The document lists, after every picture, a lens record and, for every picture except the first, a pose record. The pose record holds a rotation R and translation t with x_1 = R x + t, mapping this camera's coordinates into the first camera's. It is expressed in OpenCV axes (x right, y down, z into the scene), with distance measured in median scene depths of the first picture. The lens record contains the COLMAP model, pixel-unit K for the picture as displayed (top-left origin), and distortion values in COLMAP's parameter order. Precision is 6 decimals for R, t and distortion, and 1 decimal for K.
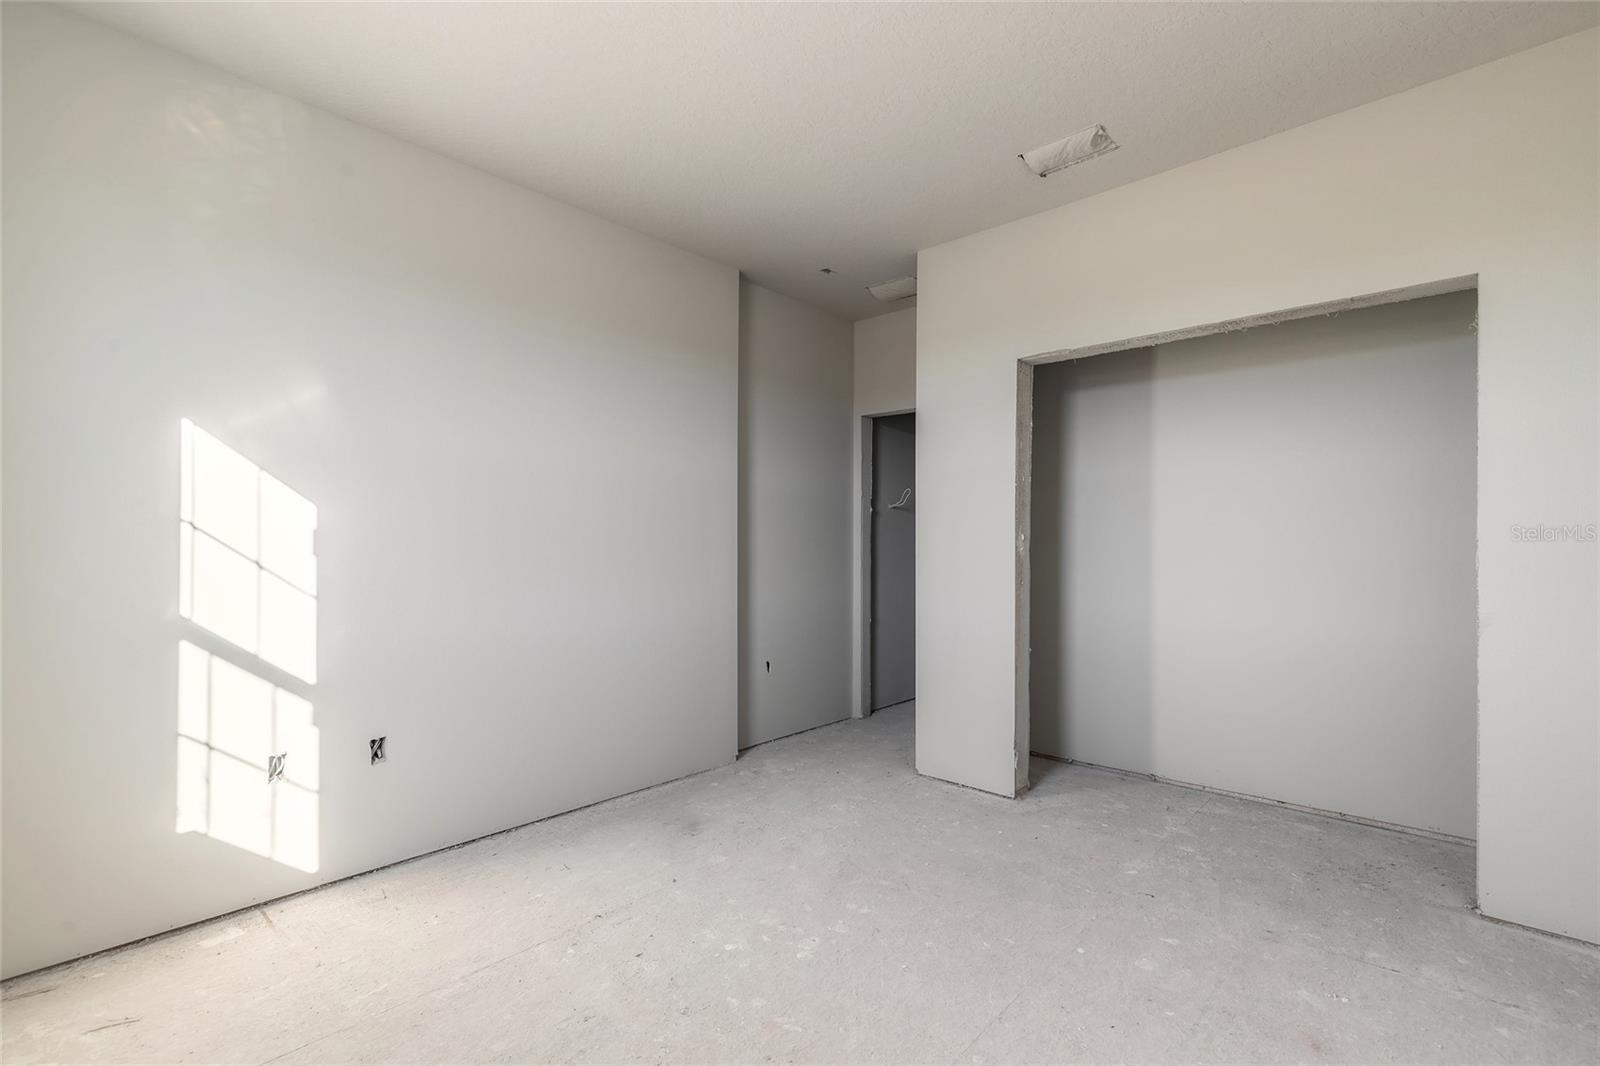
lens RADIAL K [[724.9, 0, 798.5], [0, 724.9, 537.4], [0, 0, 1]] dist [0.013532, -0.000285]
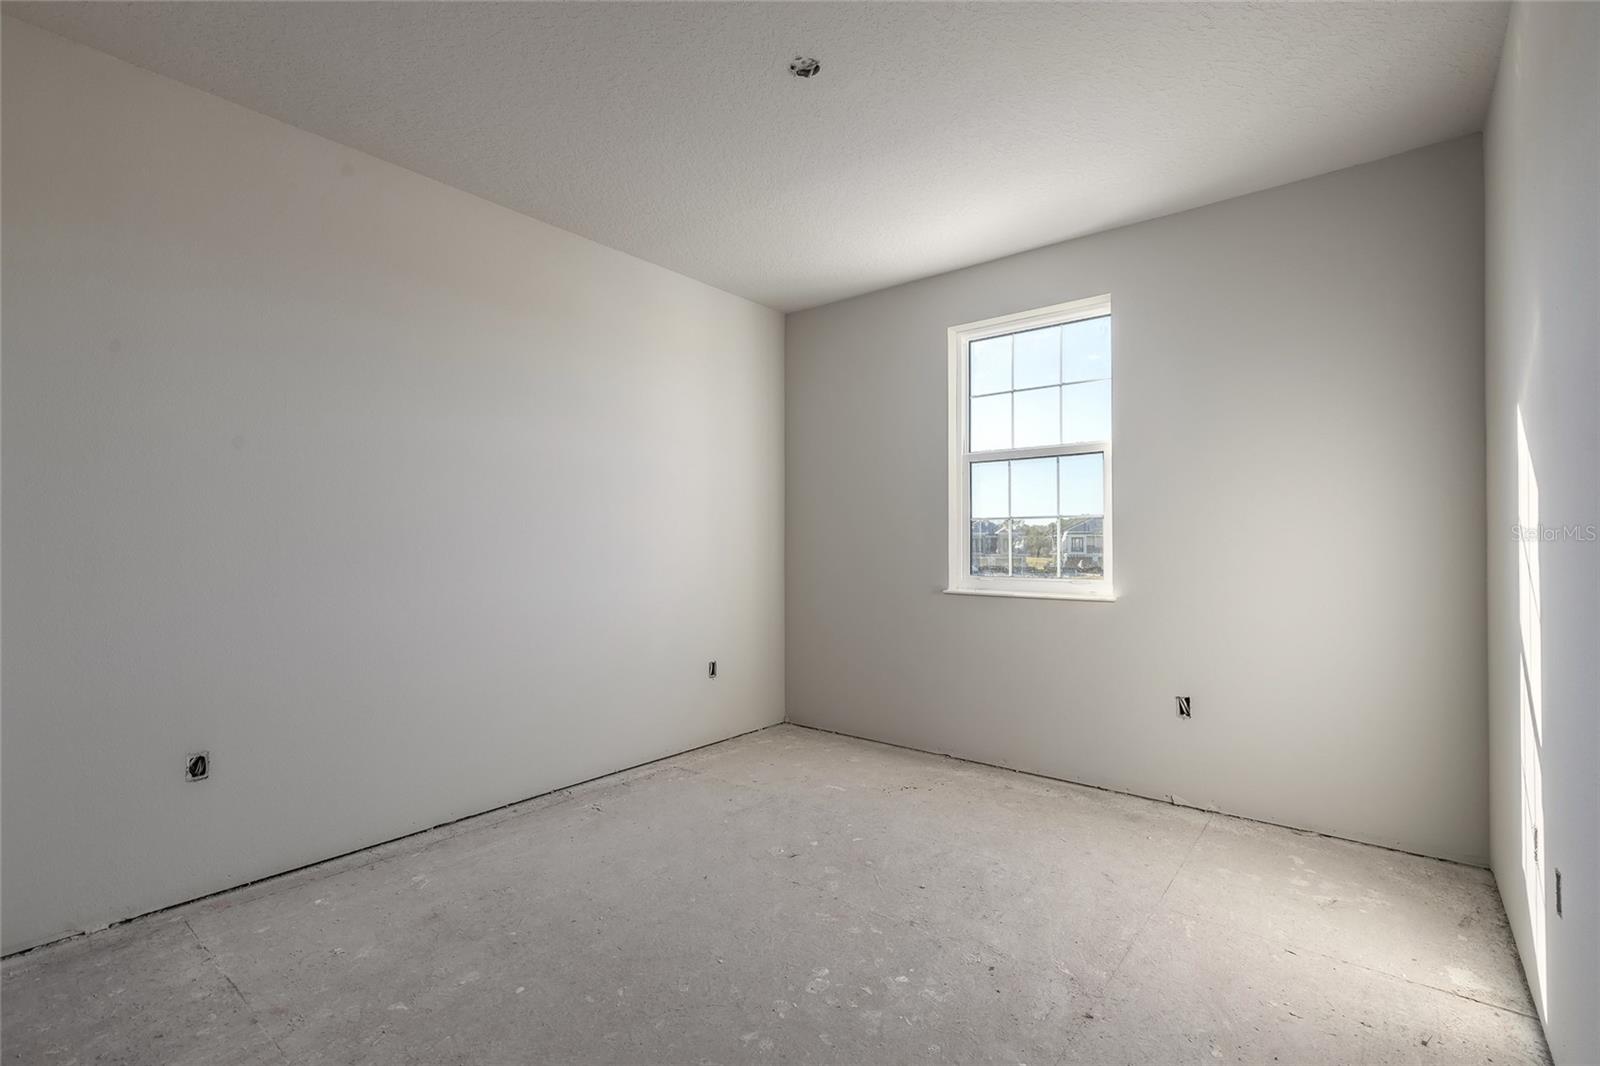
lens RADIAL K [[724.9, 0, 798.5], [0, 724.9, 537.4], [0, 0, 1]] dist [0.013532, -0.000285]
pose [[-0.998093, -0.003422, -0.061634, 0.098729], [-0.003668, 0.999986, 0.003876, -0.004578], [0.061619, 0.004095, -0.998091, 1.945169]]
